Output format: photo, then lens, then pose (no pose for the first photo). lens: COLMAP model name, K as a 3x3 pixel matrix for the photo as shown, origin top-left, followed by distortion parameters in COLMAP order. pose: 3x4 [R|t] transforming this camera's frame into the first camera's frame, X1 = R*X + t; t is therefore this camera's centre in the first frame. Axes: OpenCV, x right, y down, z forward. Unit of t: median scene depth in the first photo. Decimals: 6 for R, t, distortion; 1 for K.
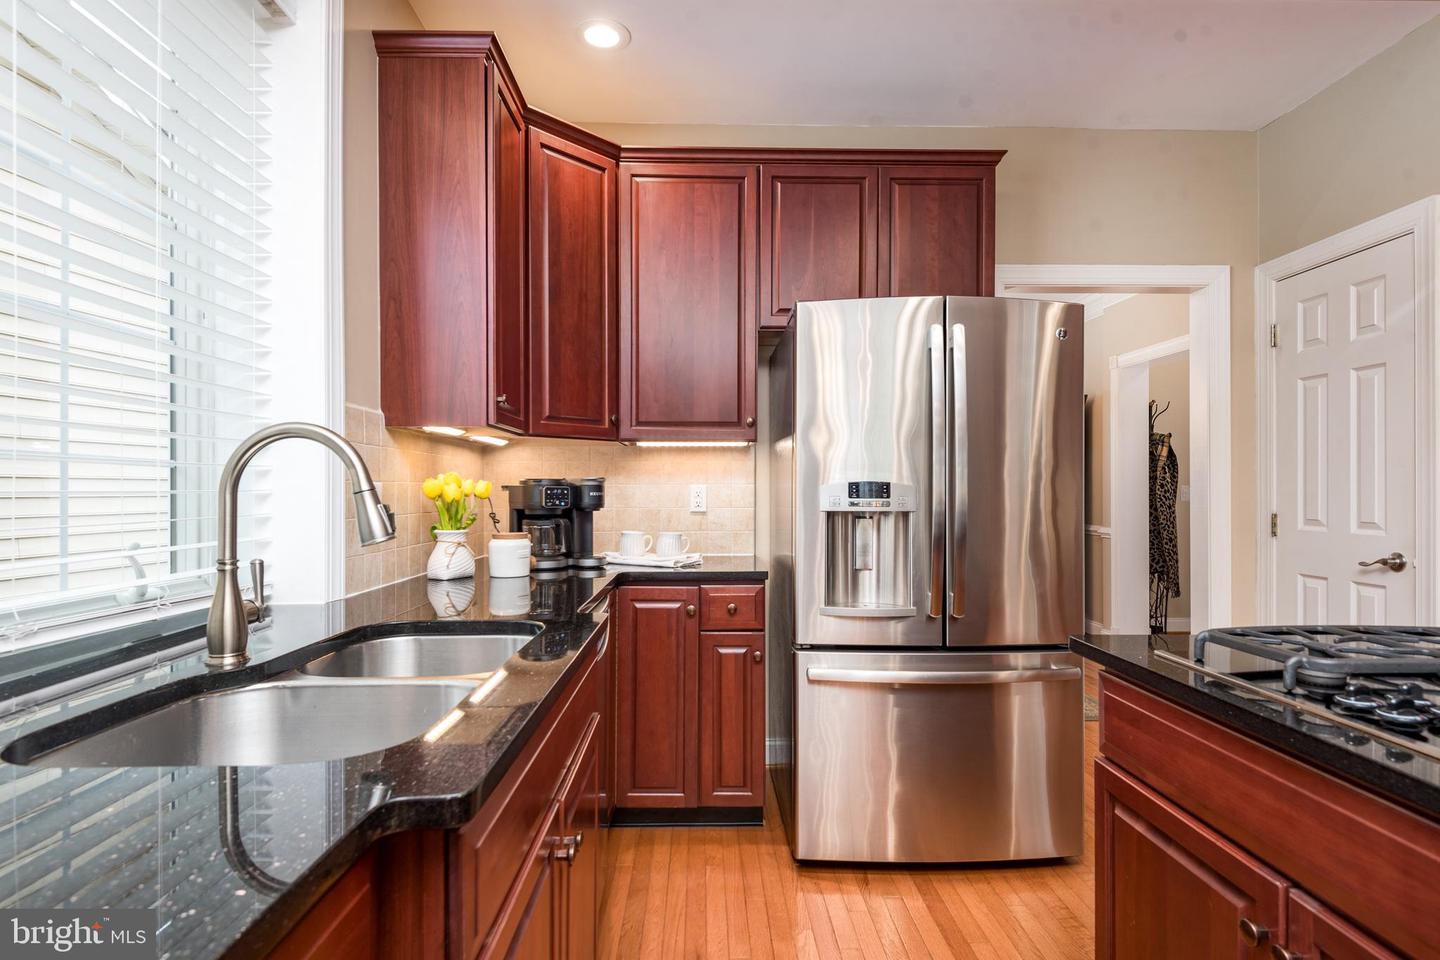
lens RADIAL K [[770.1, 0, 727.6], [0, 770.1, 488.0], [0, 0, 1]] dist [0.028591, -0.001033]
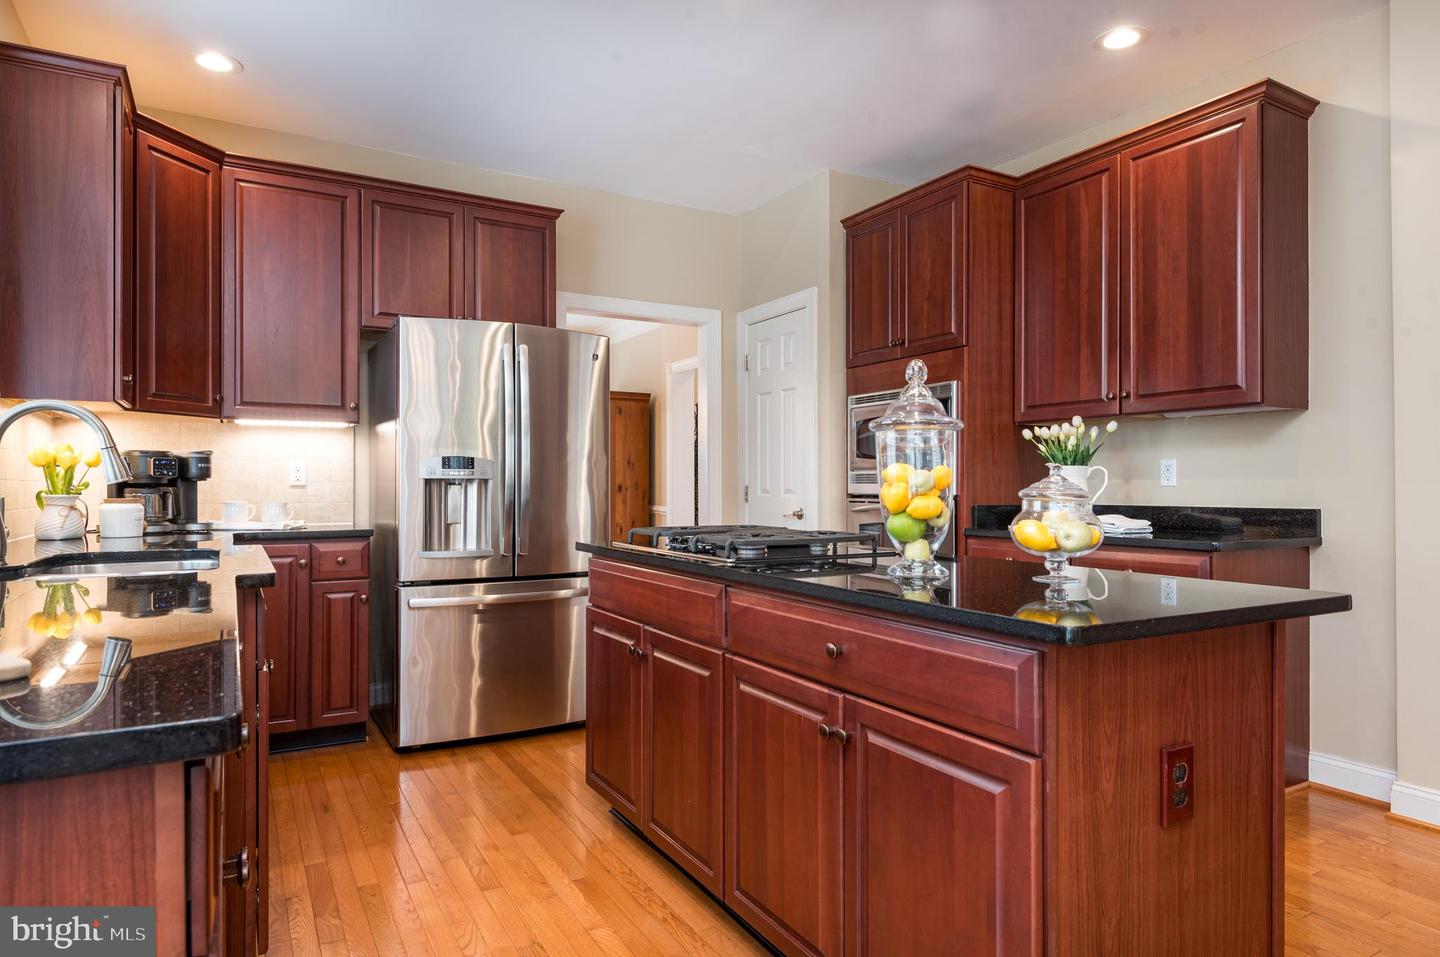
lens RADIAL K [[873.1, 0, 729.7], [0, 873.1, 490.2], [0, 0, 1]] dist [0.018470, -0.008697]
pose [[0.885109, -0.001380, 0.465382, -0.089151], [-0.001883, 0.999977, 0.006546, 0.034237], [-0.465381, -0.006670, 0.885086, -0.476231]]
